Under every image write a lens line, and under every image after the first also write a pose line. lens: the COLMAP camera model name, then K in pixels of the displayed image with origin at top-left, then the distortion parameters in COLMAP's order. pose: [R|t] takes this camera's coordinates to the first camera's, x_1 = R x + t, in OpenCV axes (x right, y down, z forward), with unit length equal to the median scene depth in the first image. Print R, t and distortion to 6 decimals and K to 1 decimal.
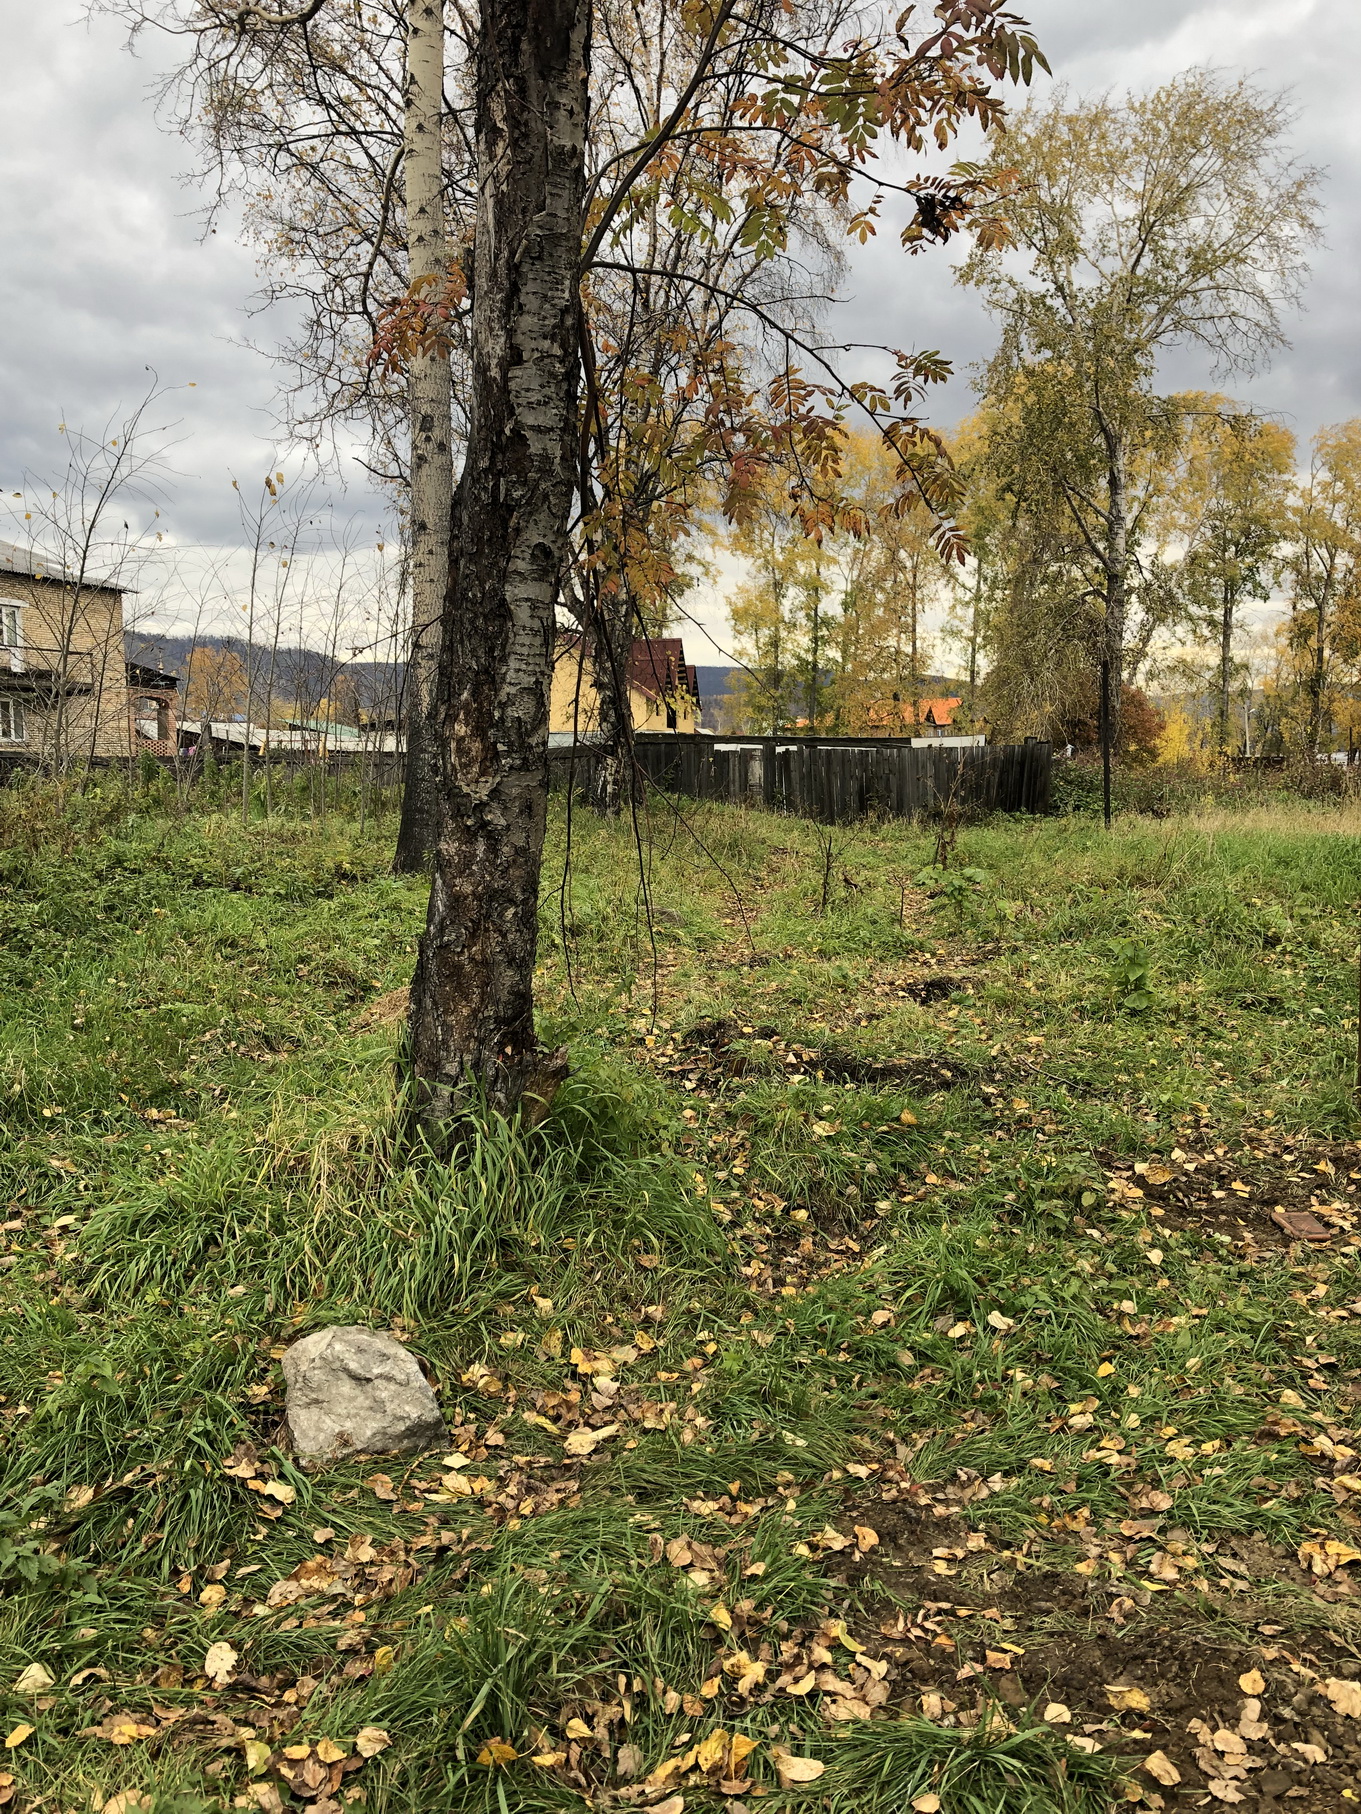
lens RADIAL K [[1480.5, 0, 680.5], [0, 1480.5, 913.5], [0, 0, 1]] dist [0.040556, -0.038979]
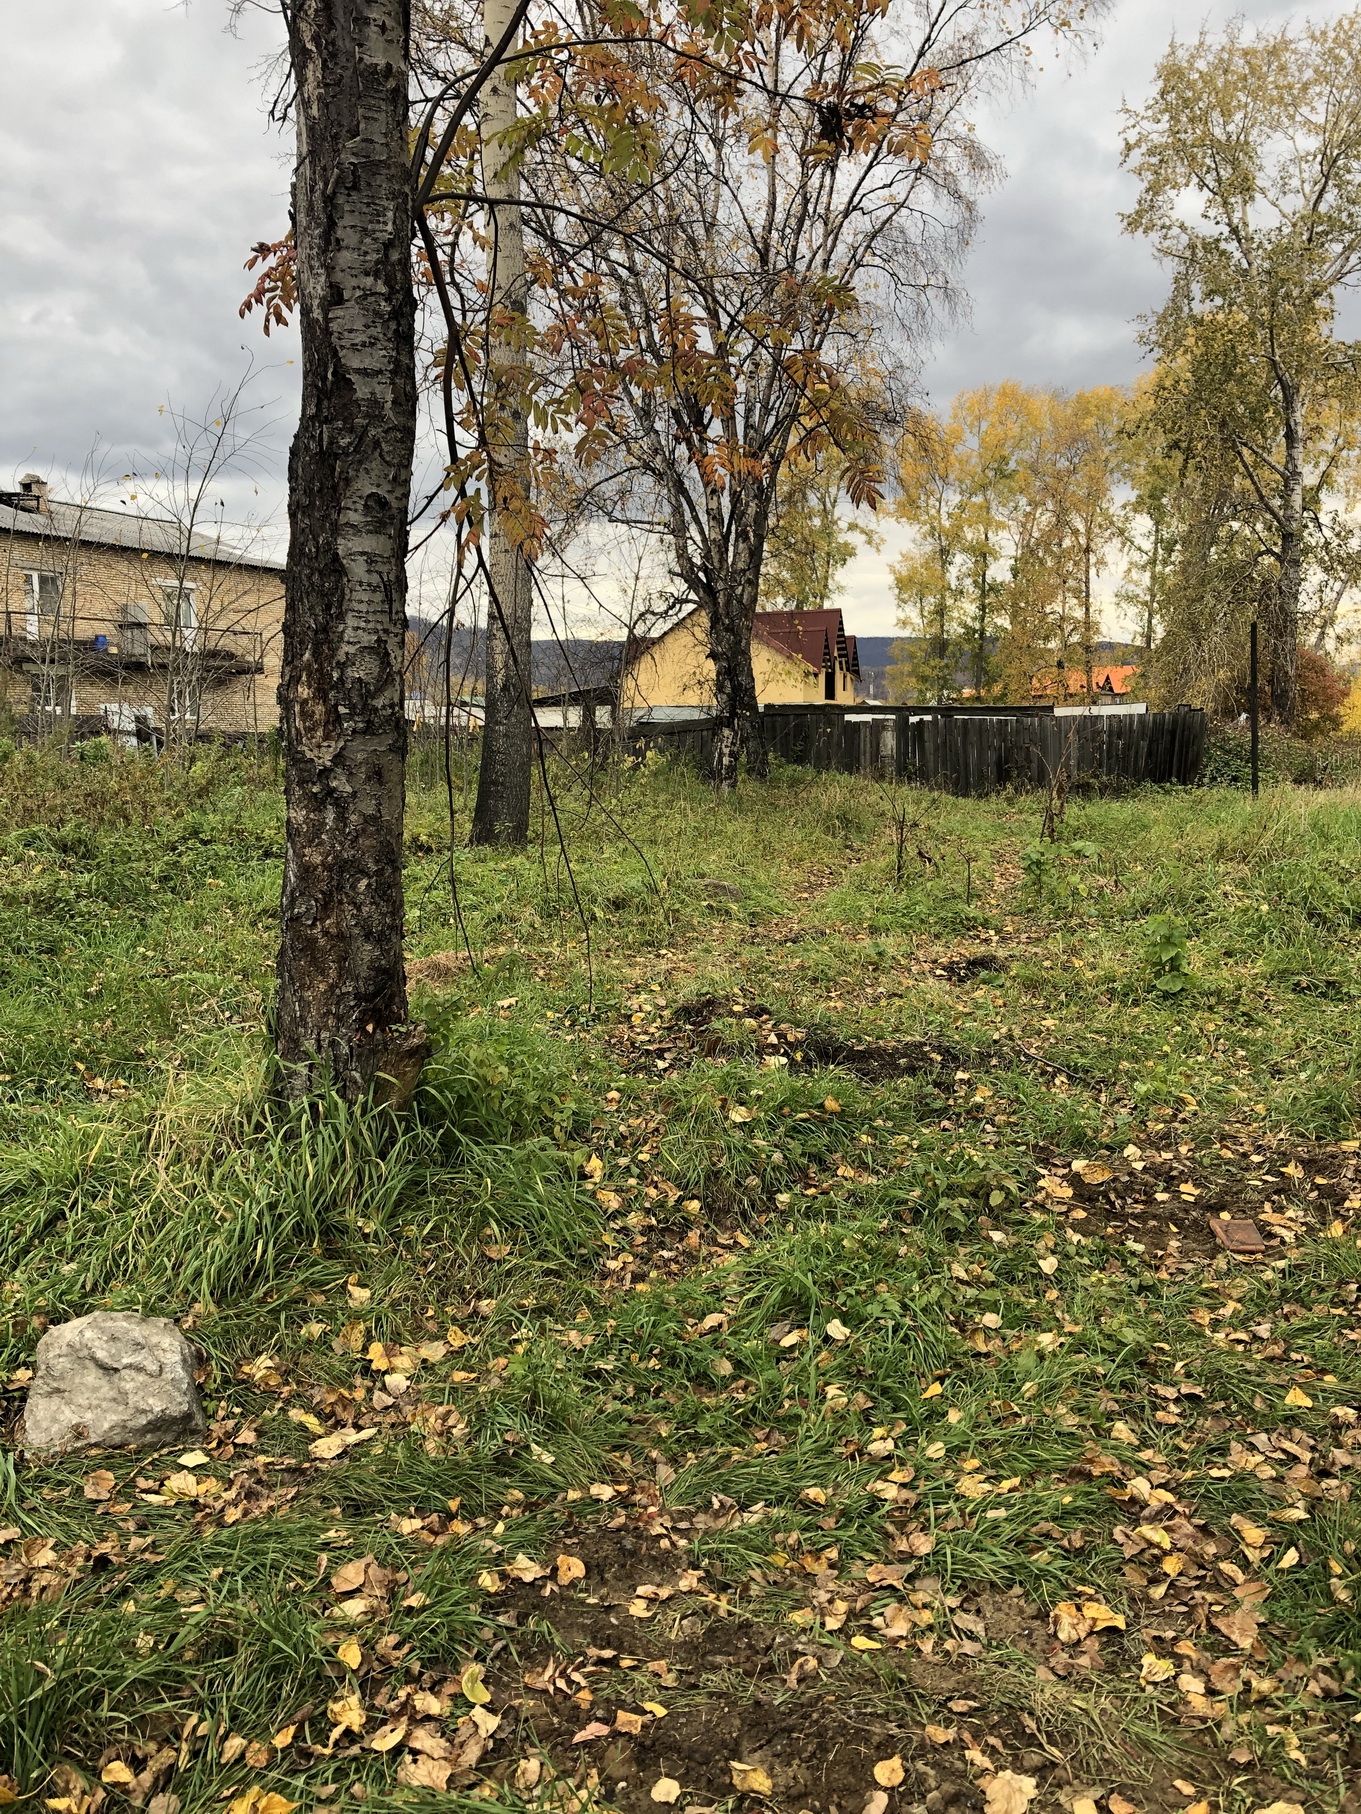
lens RADIAL K [[1481.5, 0, 680.5], [0, 1481.5, 907.0], [0, 0, 1]] dist [0.033553, -0.019712]
pose [[0.992853, 0.006784, -0.119153, 0.169575], [-0.005194, 0.999893, 0.013653, 0.000420], [0.119233, -0.012937, 0.992782, 0.060894]]
